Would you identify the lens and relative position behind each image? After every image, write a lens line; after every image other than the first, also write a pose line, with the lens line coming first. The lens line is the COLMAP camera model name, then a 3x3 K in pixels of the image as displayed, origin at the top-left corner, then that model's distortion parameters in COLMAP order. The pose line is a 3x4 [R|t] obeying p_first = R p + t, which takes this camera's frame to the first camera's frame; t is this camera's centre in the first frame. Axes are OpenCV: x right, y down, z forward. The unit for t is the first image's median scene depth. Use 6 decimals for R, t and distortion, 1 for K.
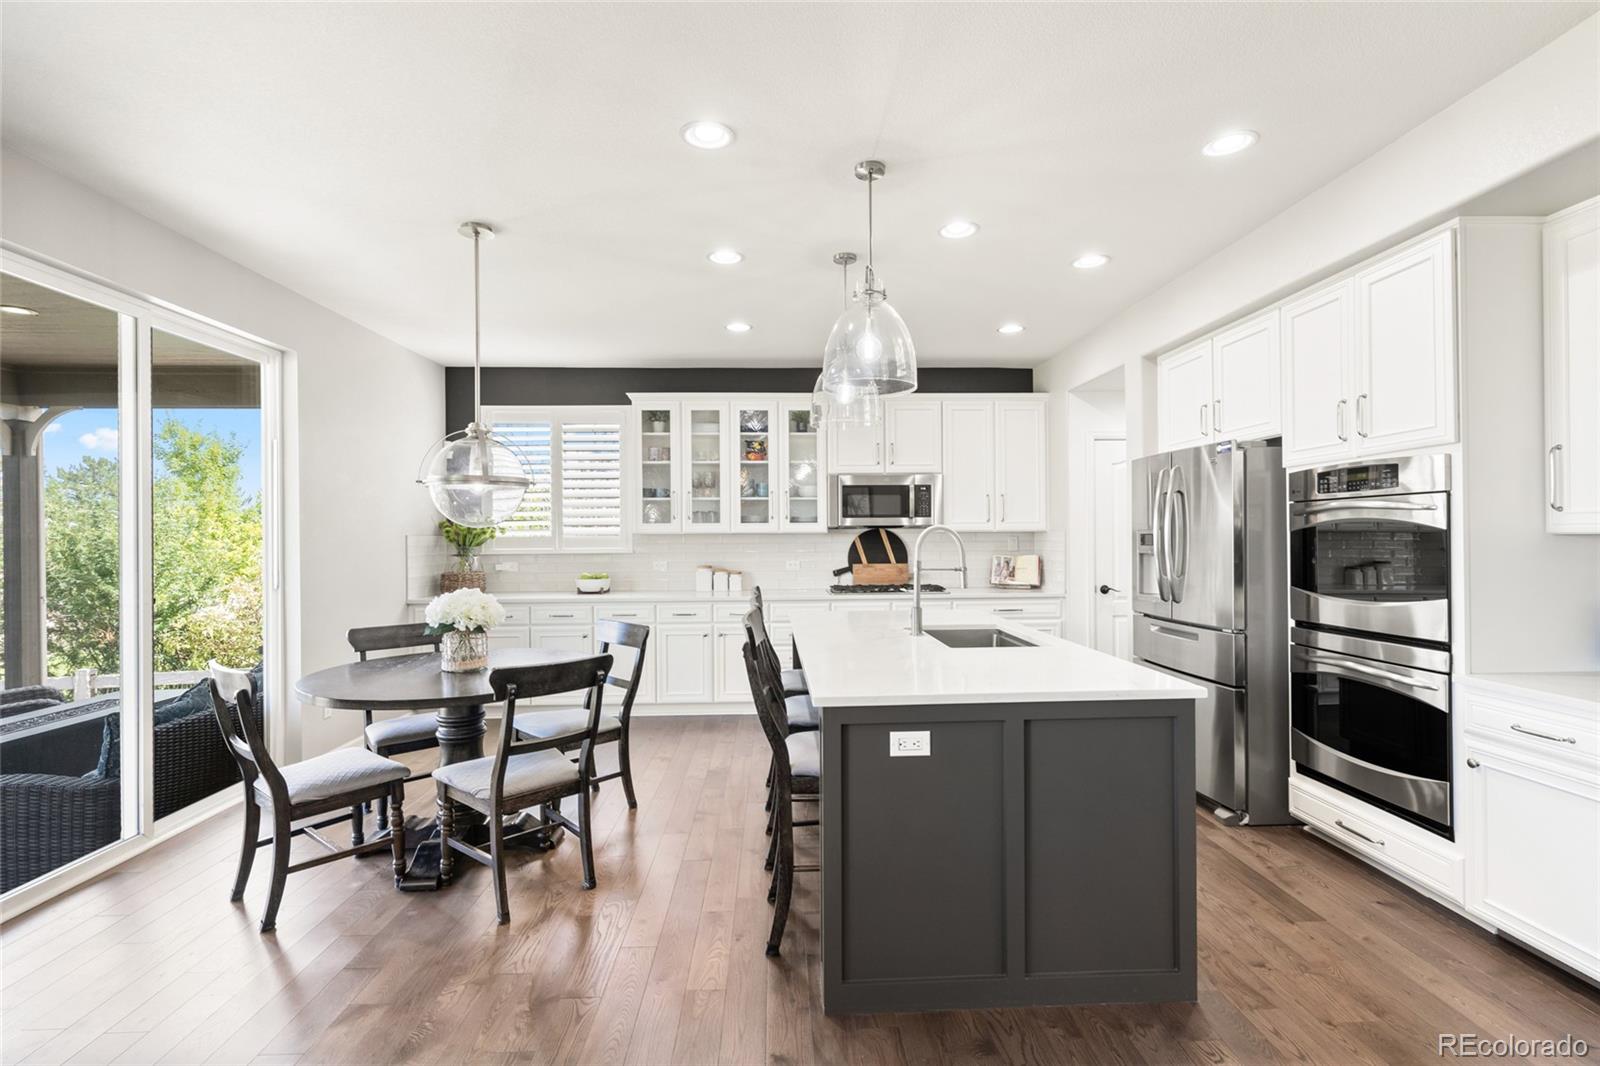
lens RADIAL K [[727.8, 0, 802.5], [0, 727.8, 533.3], [0, 0, 1]] dist [-0.005844, 0.001788]
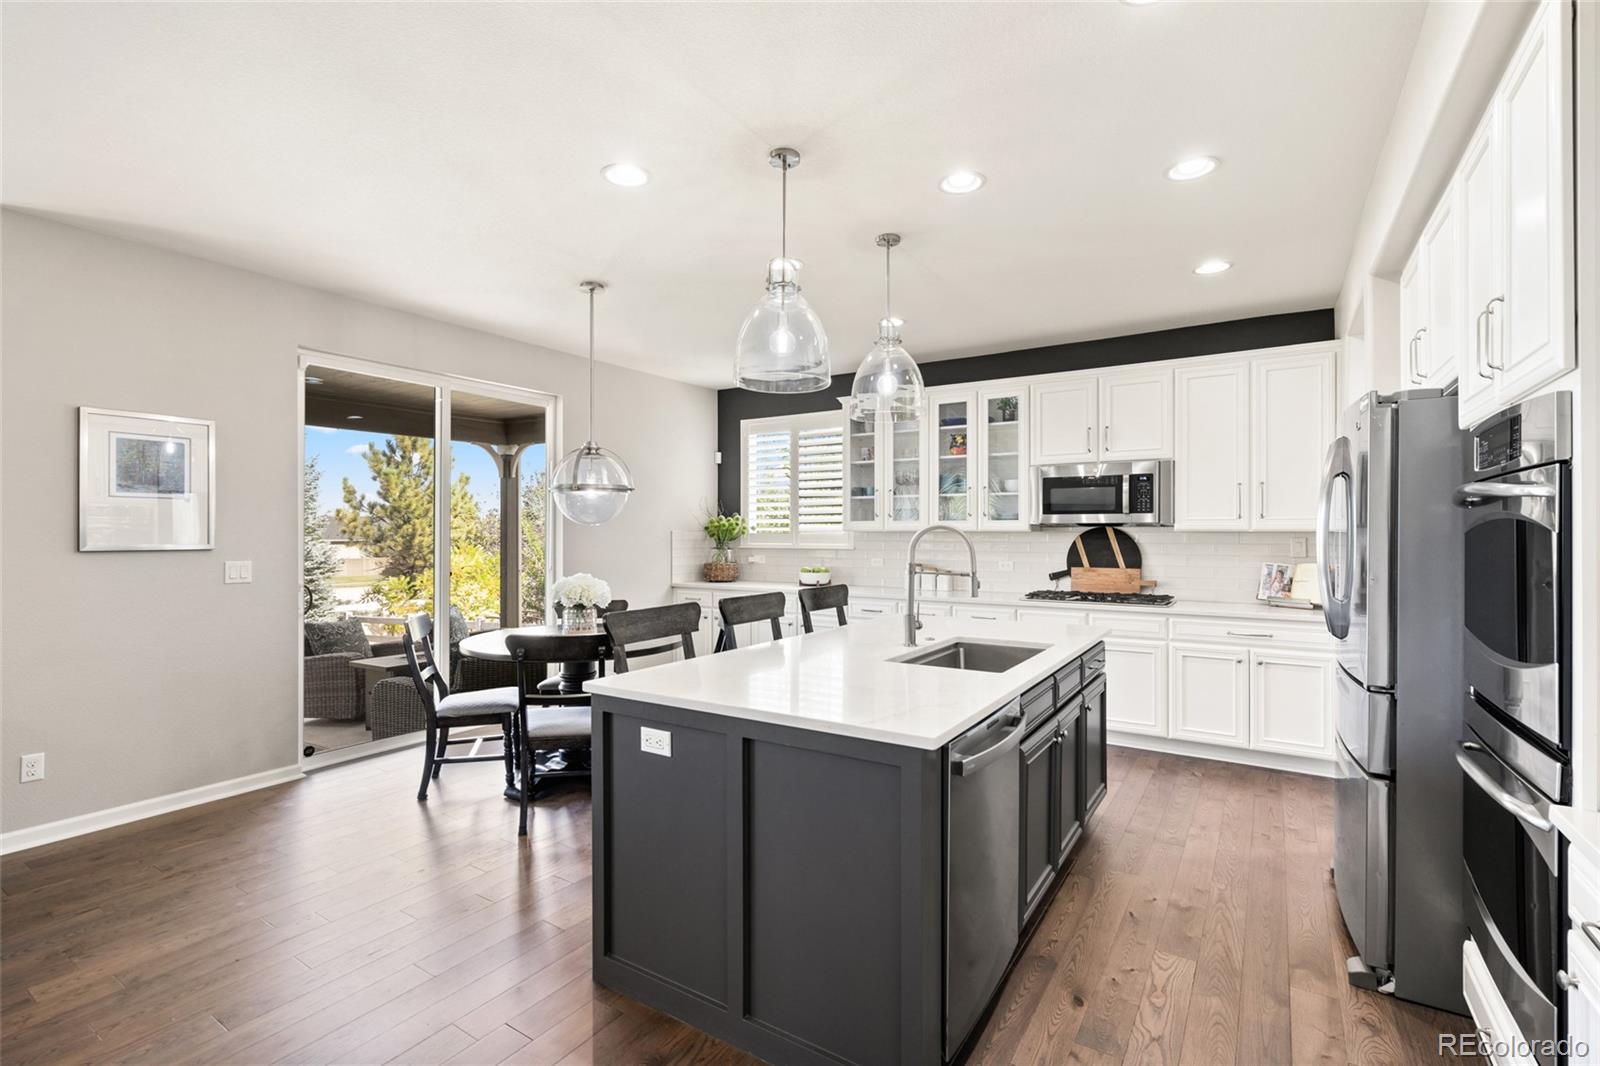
lens RADIAL K [[727.8, 0, 801.0], [0, 727.8, 531.2], [0, 0, 1]] dist [-0.005844, 0.001788]
pose [[0.817220, 0.005954, -0.576296, 0.322132], [-0.005052, 0.999982, 0.003168, -0.002308], [0.576304, 0.000323, 0.817235, 0.105802]]
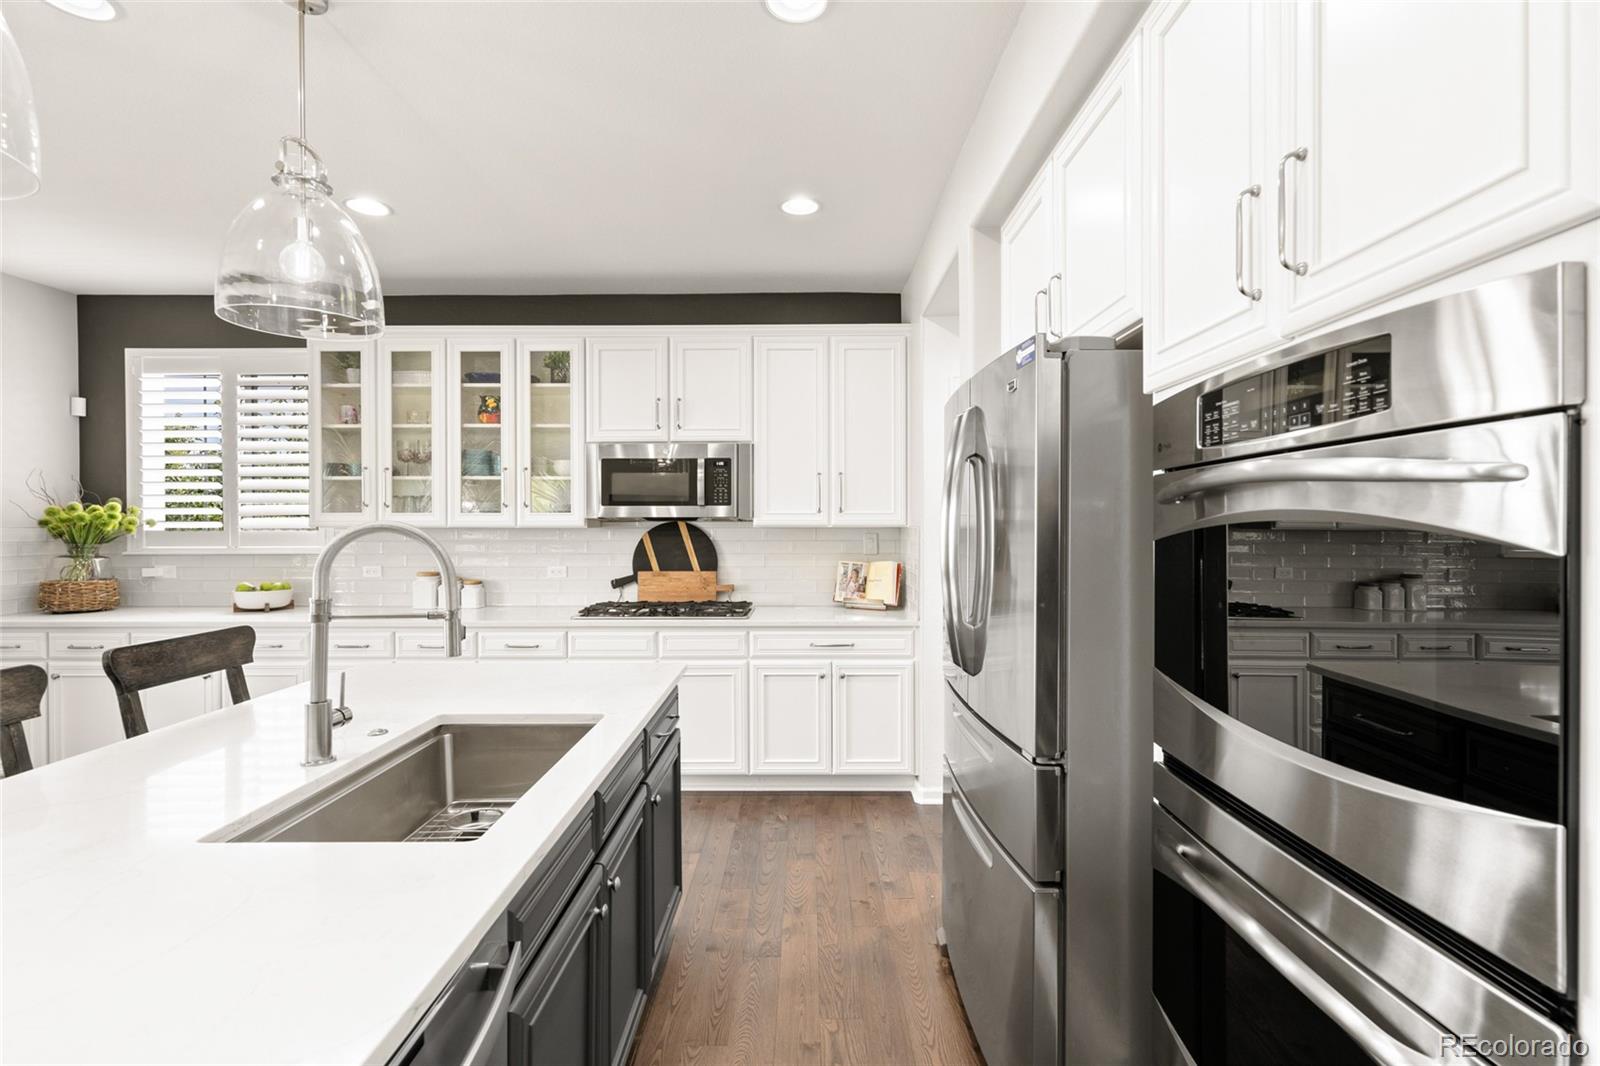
lens RADIAL K [[727.8, 0, 805.2], [0, 727.8, 528.8], [0, 0, 1]] dist [-0.005844, 0.001788]
pose [[0.999098, 0.004753, -0.042193, 0.273789], [-0.004348, 0.999944, 0.009680, -0.007117], [0.042237, -0.009488, 0.999063, 0.318108]]
